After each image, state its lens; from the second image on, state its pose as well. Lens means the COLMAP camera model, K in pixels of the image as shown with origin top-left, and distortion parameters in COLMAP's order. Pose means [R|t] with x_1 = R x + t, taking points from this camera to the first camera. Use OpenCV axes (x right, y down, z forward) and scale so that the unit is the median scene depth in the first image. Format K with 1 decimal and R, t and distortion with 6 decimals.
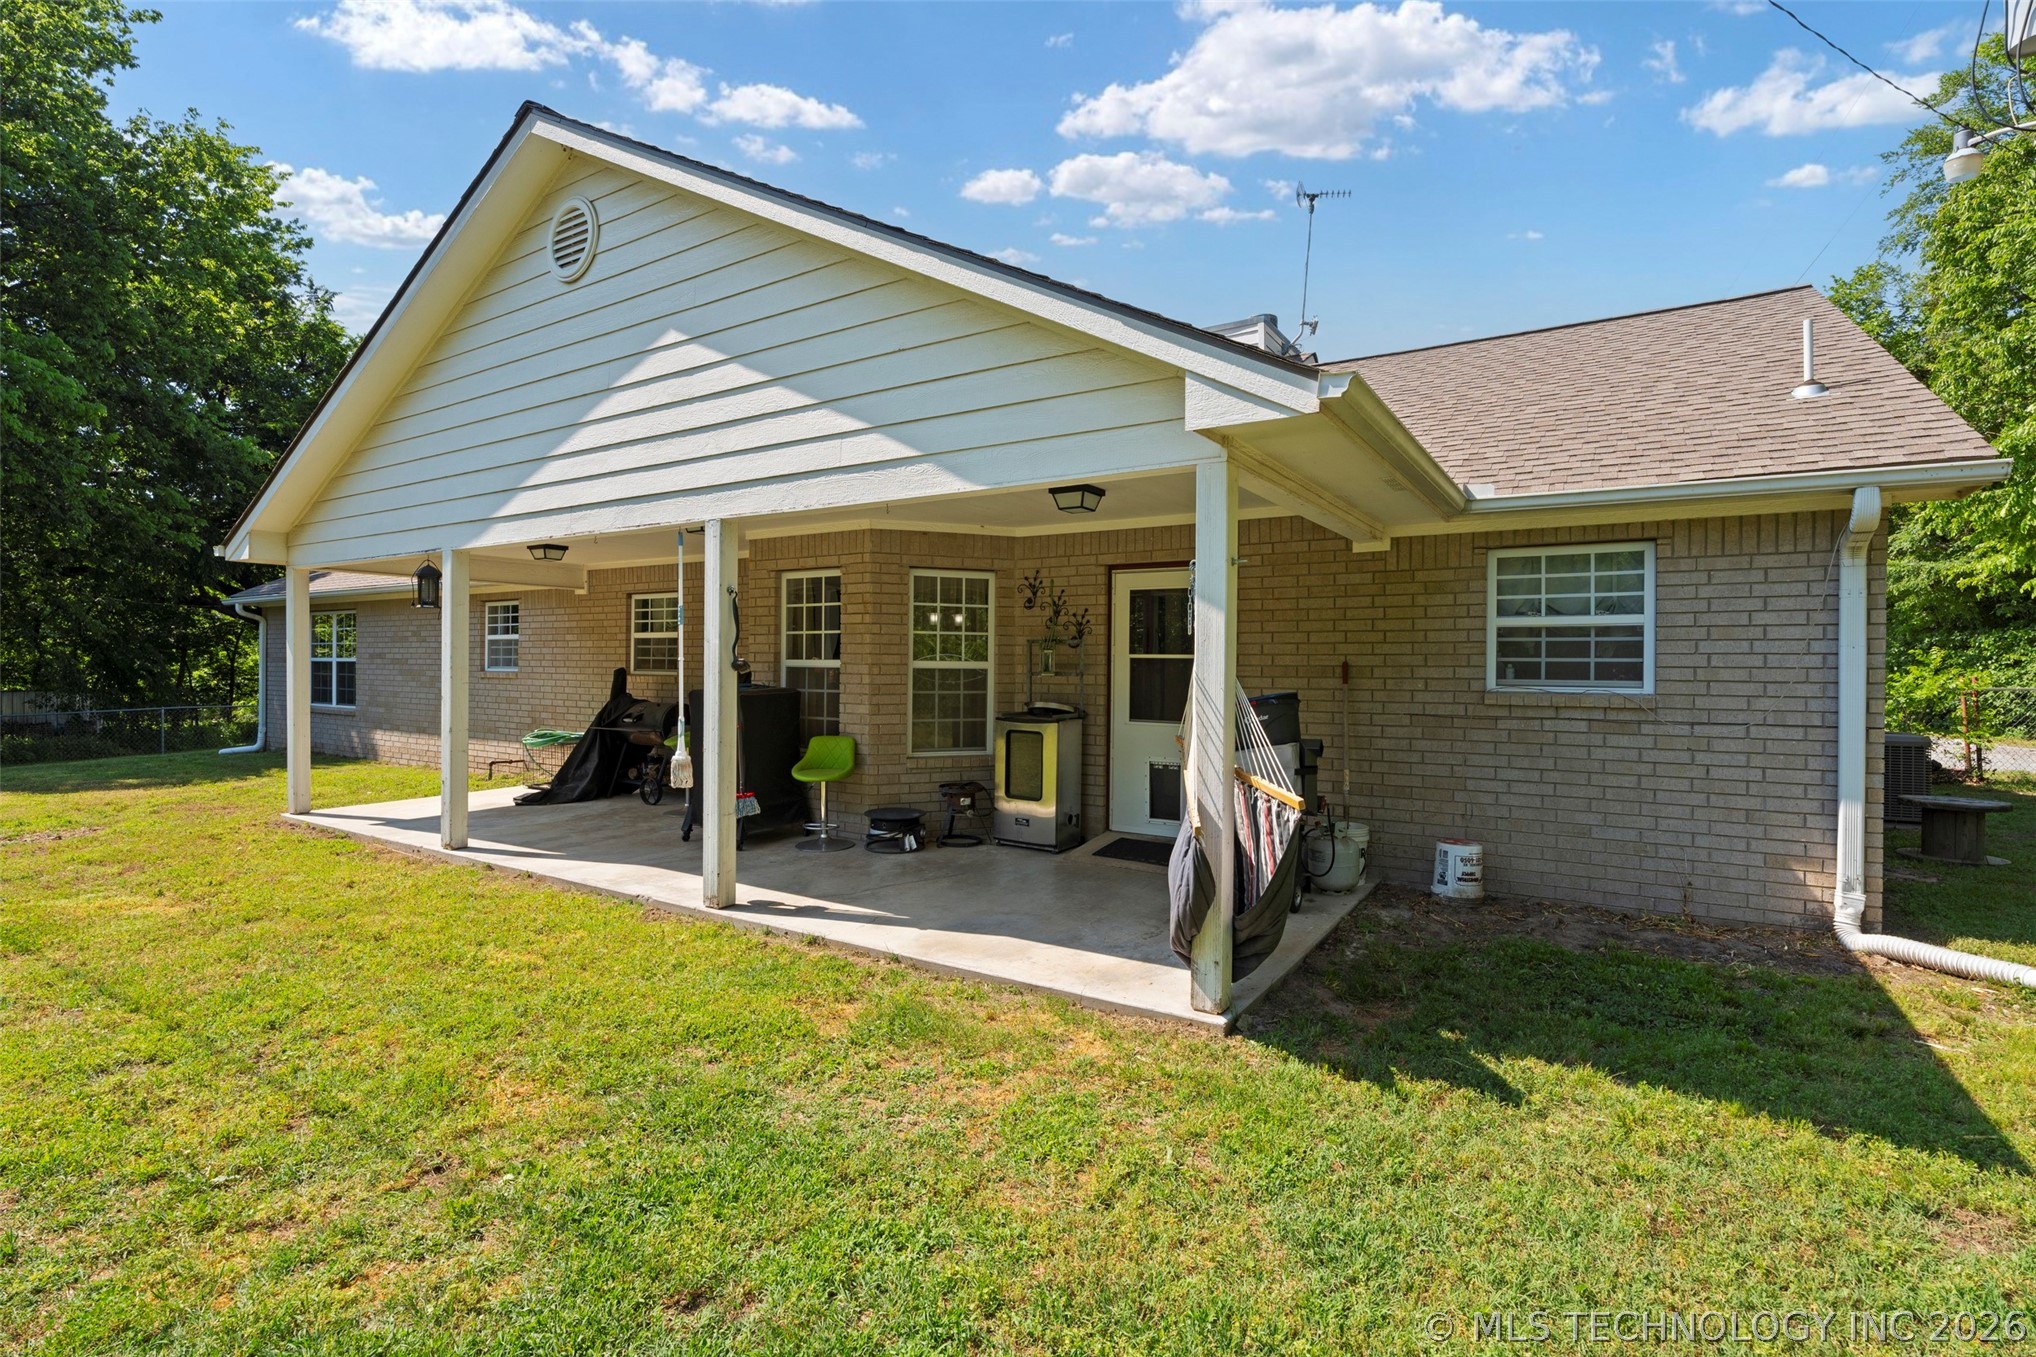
lens RADIAL K [[942.9, 0, 1017.7], [0, 942.9, 654.1], [0, 0, 1]] dist [-0.022003, -0.000057]
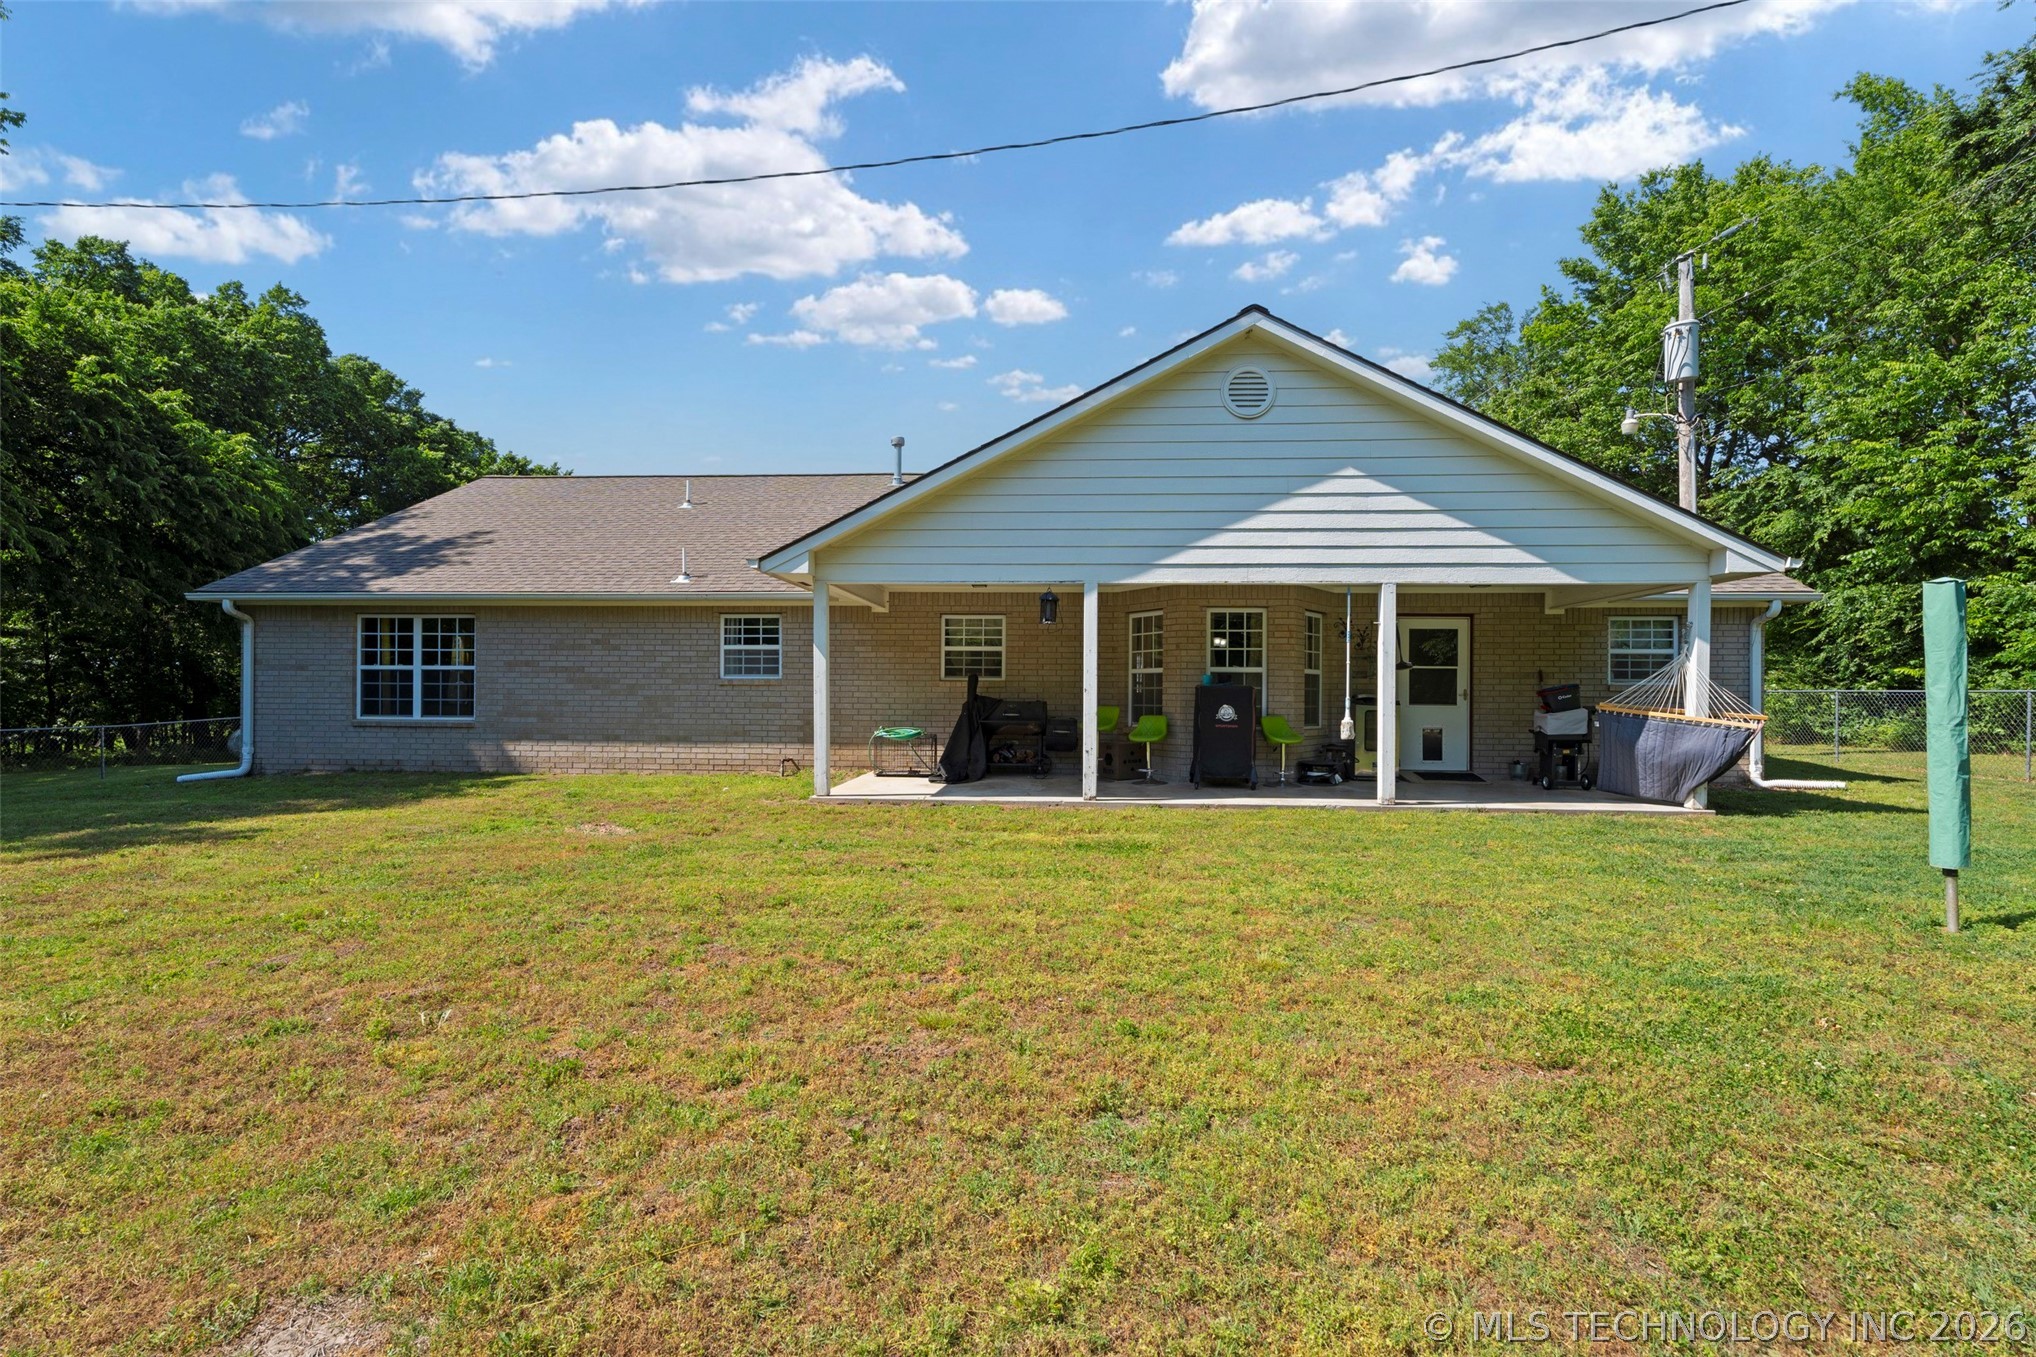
lens RADIAL K [[912.7, 0, 1018.0], [0, 912.7, 678.5], [0, 0, 1]] dist [0.000246, -0.000229]
pose [[0.880391, 0.007795, 0.474184, -1.466939], [-0.005994, 0.999968, -0.005311, 0.040728], [-0.474210, 0.001834, 0.880410, -0.142209]]
